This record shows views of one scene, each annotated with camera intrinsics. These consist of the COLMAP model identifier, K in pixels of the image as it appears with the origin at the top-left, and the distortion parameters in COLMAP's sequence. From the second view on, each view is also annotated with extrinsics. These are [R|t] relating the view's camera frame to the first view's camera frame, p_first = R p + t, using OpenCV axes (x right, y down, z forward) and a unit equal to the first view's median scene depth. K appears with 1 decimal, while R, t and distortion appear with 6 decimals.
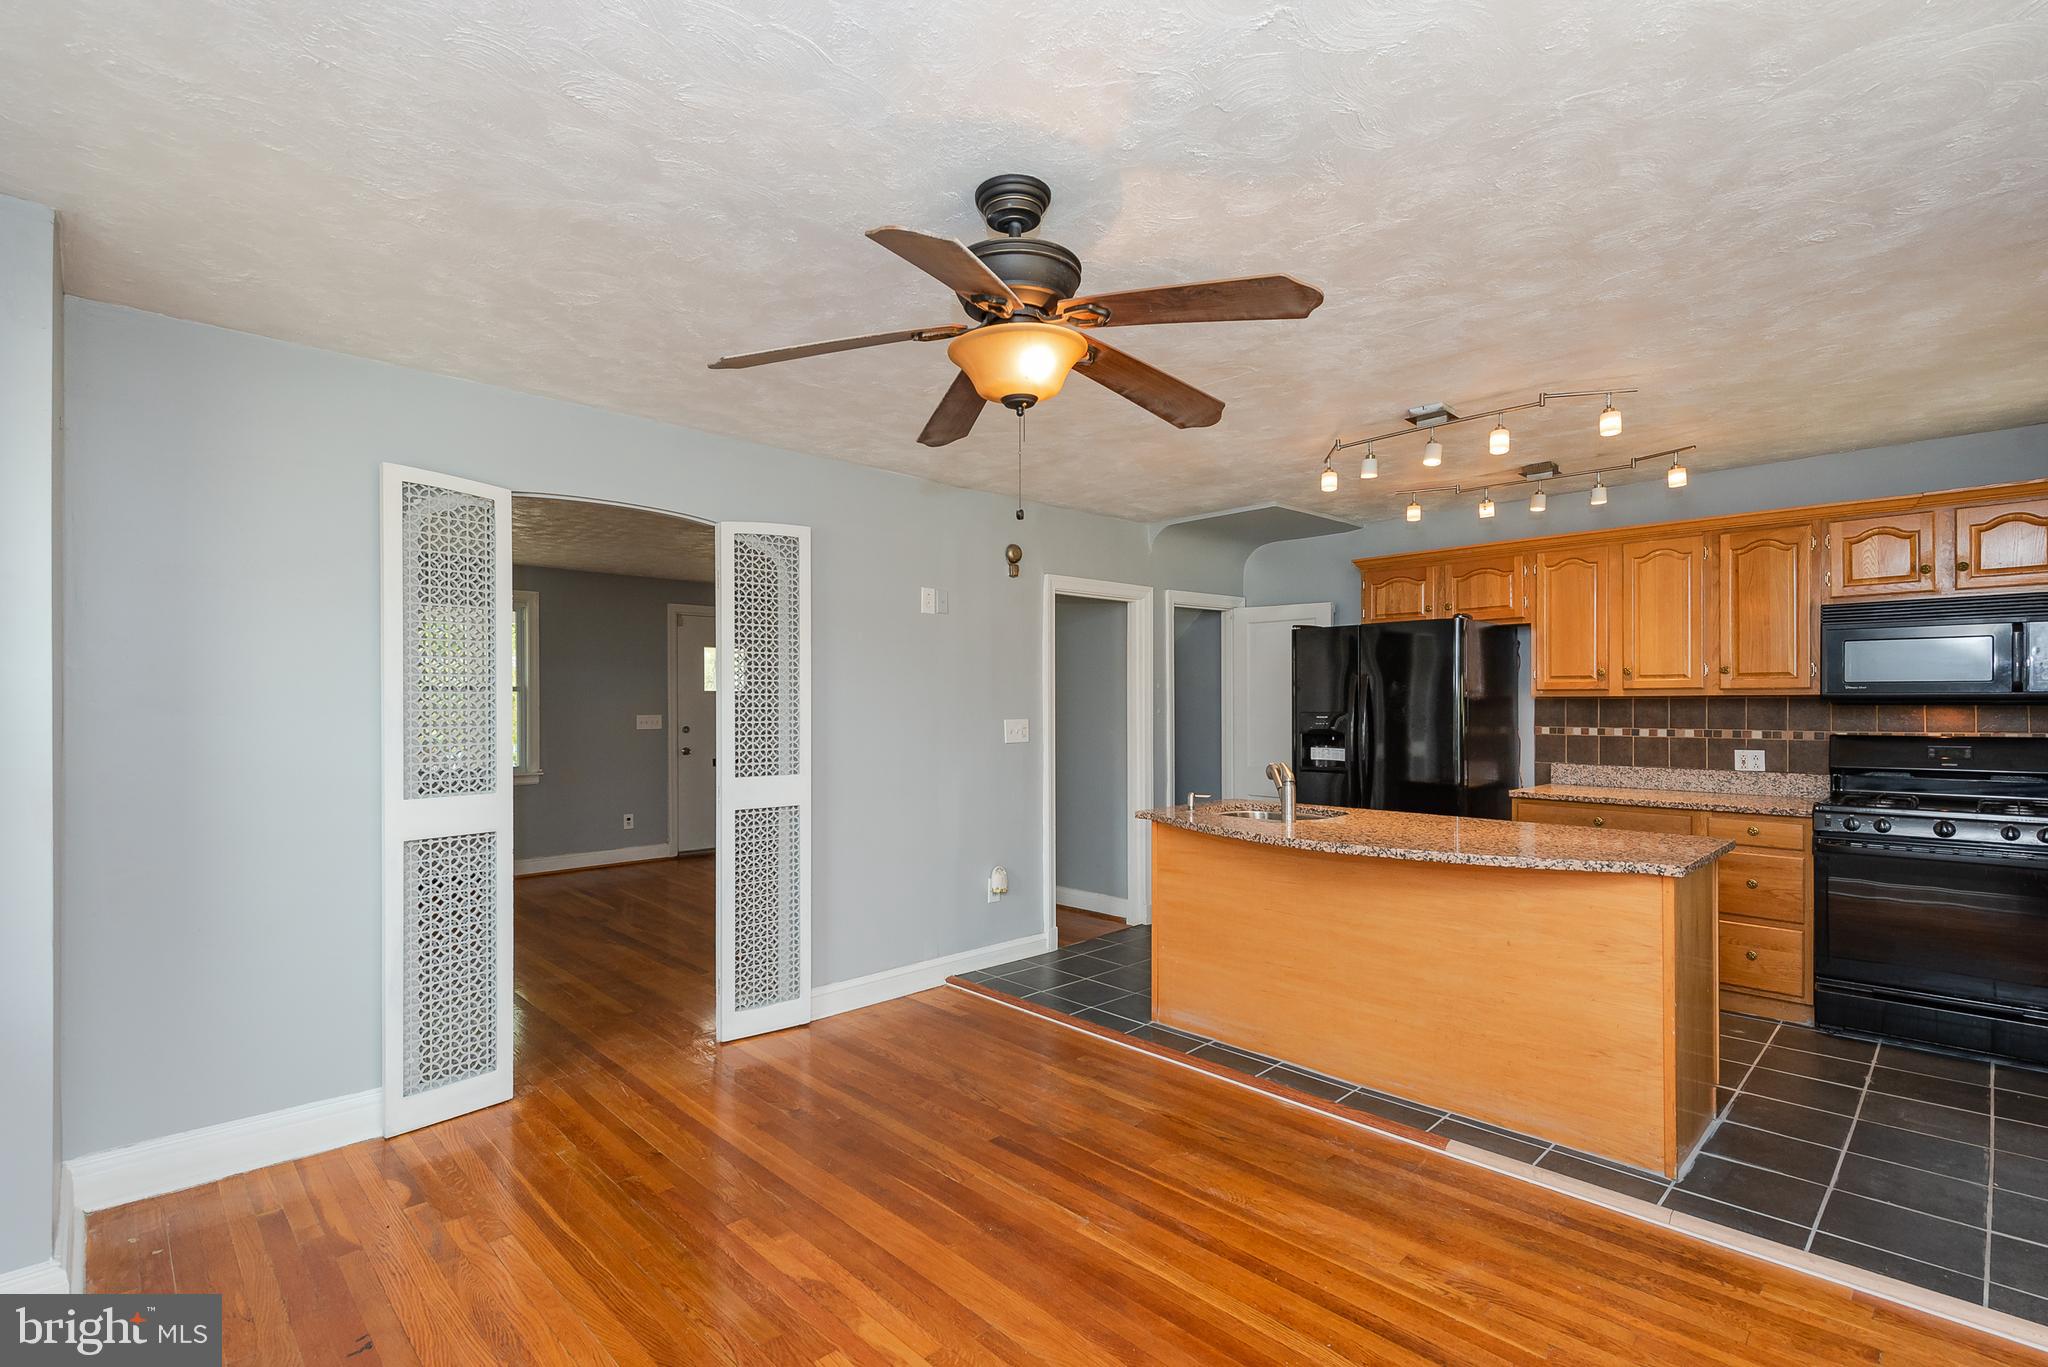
lens RADIAL K [[951.4, 0, 1022.2], [0, 951.4, 700.9], [0, 0, 1]] dist [-0.002235, -0.000978]
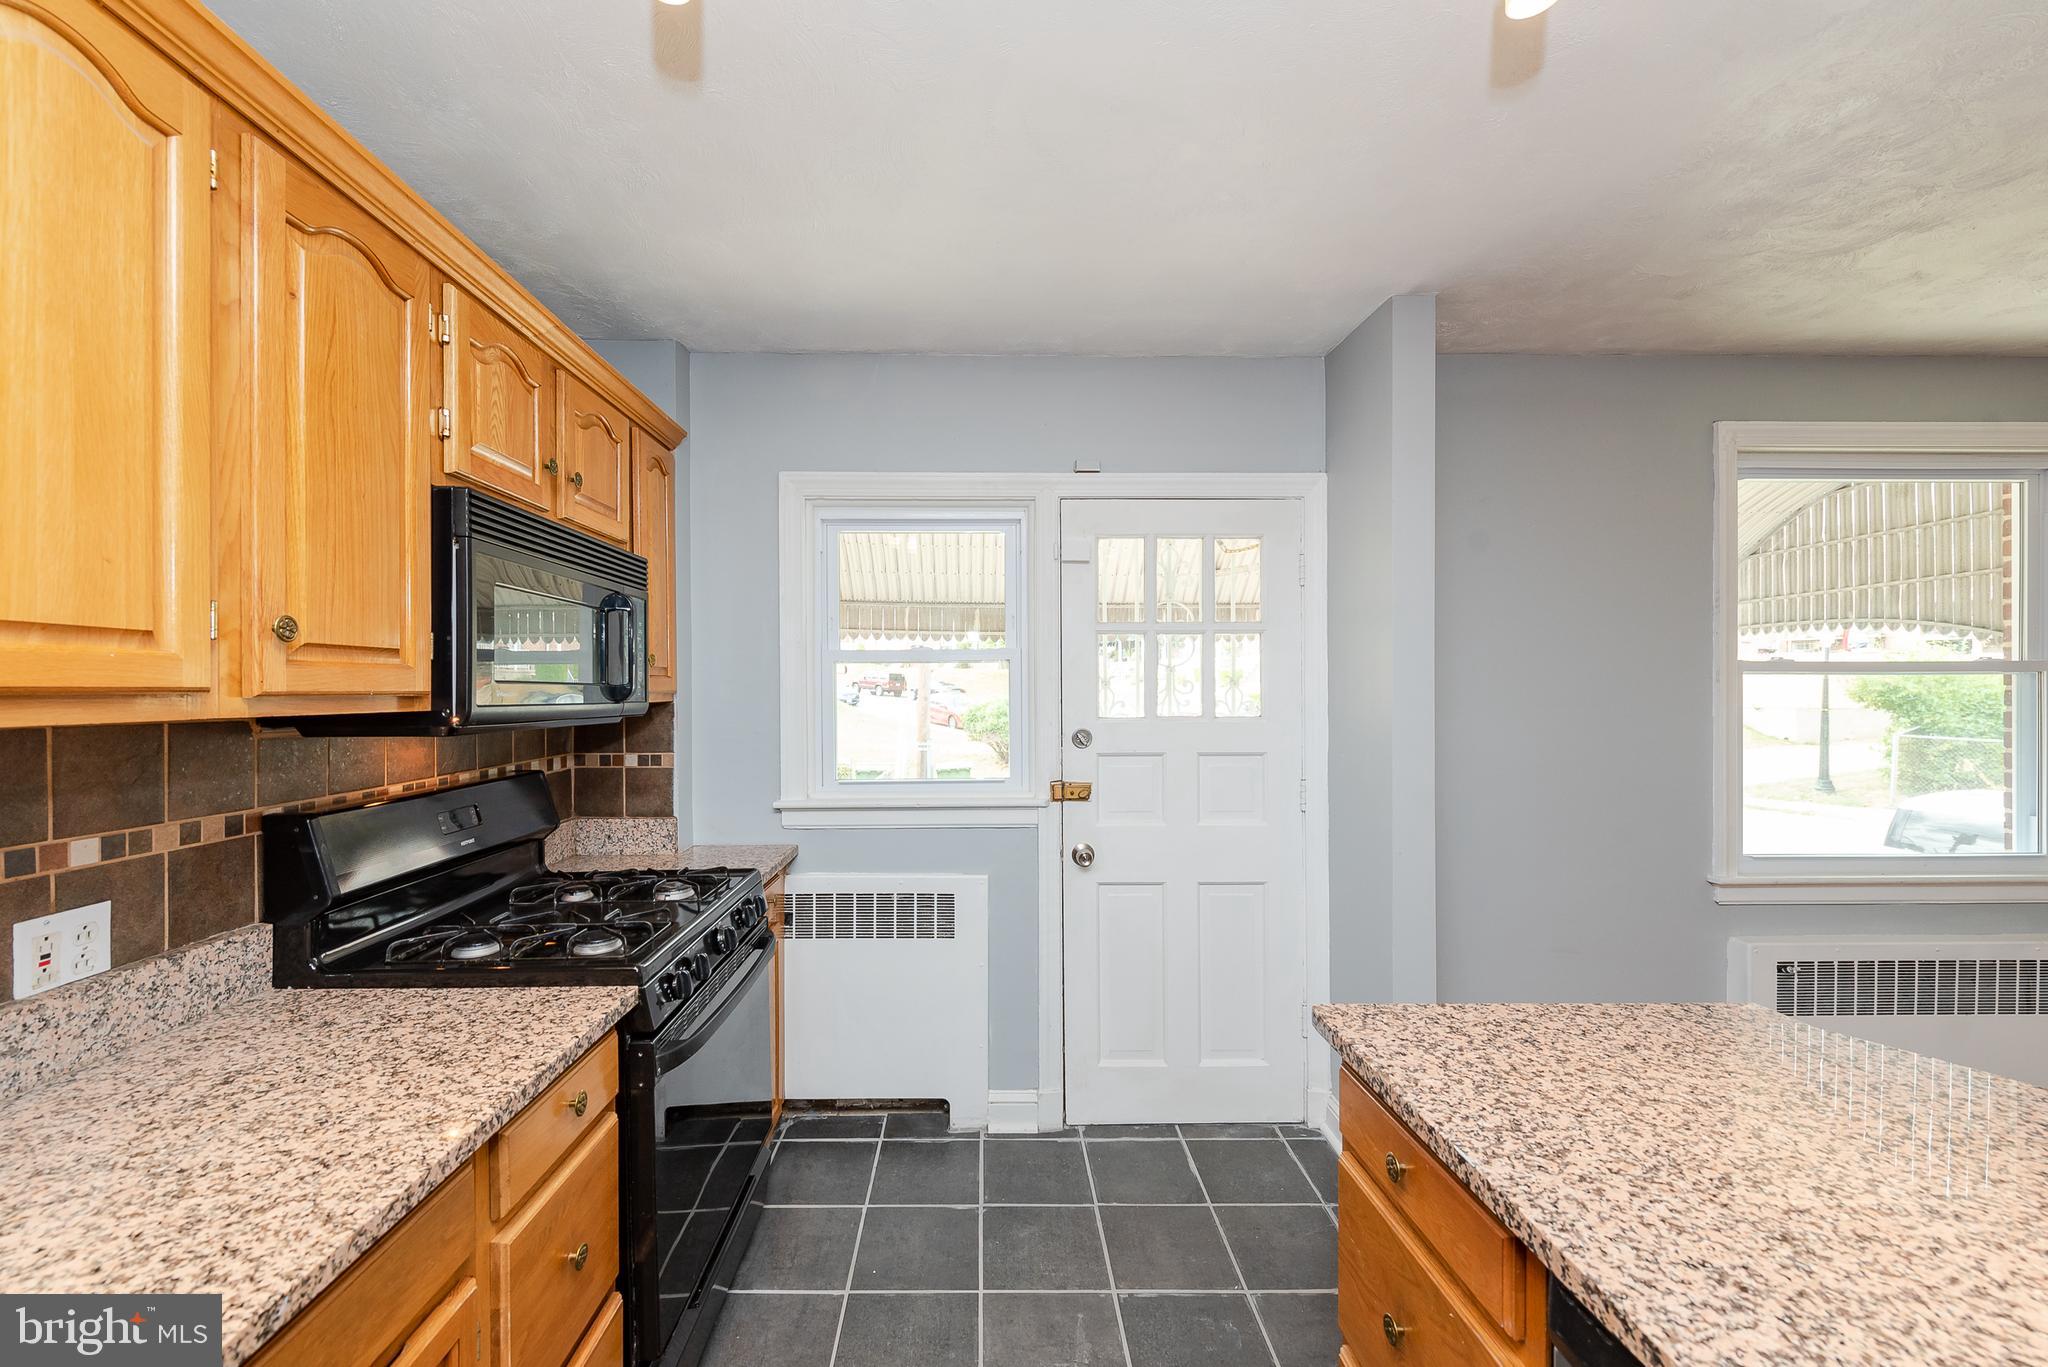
lens RADIAL K [[814.3, 0, 990.2], [0, 814.3, 692.7], [0, 0, 1]] dist [-0.001935, -0.003793]
pose [[-0.726886, 0.003110, 0.686751, 0.403073], [0.003801, 0.999993, -0.000505, -0.011766], [-0.686747, 0.002244, -0.726893, 0.986084]]
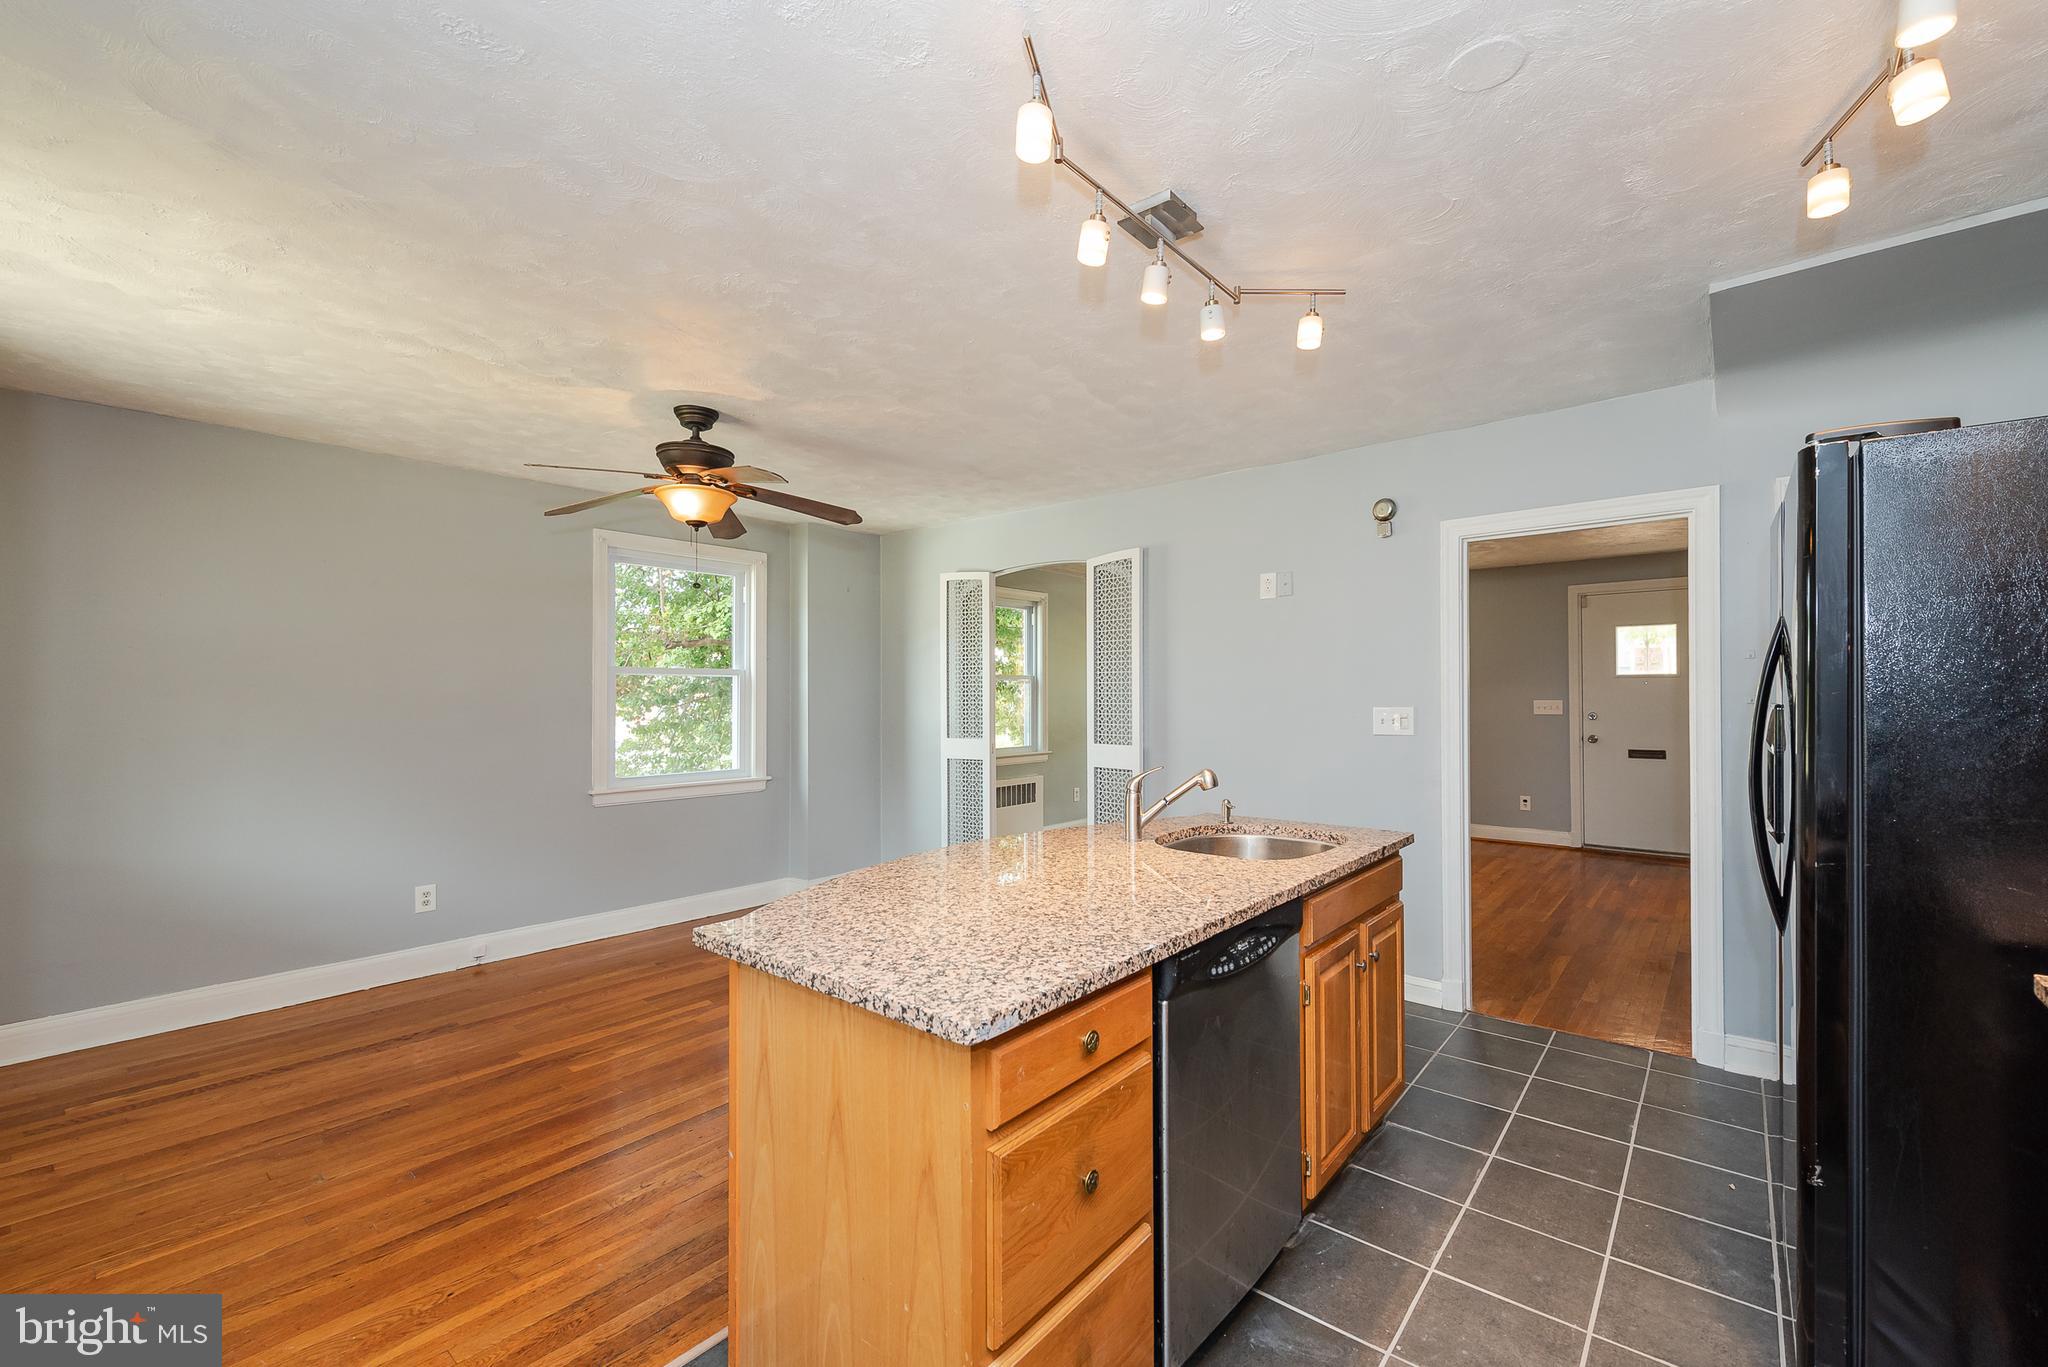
lens RADIAL K [[832.7, 0, 1054.2], [0, 832.7, 688.0], [0, 0, 1]] dist [0.001186, -0.000086]
pose [[0.115076, -0.003752, -0.993350, 0.764783], [0.005098, 0.999982, -0.003186, 0.003933], [0.993344, -0.004698, 0.115093, 0.691329]]
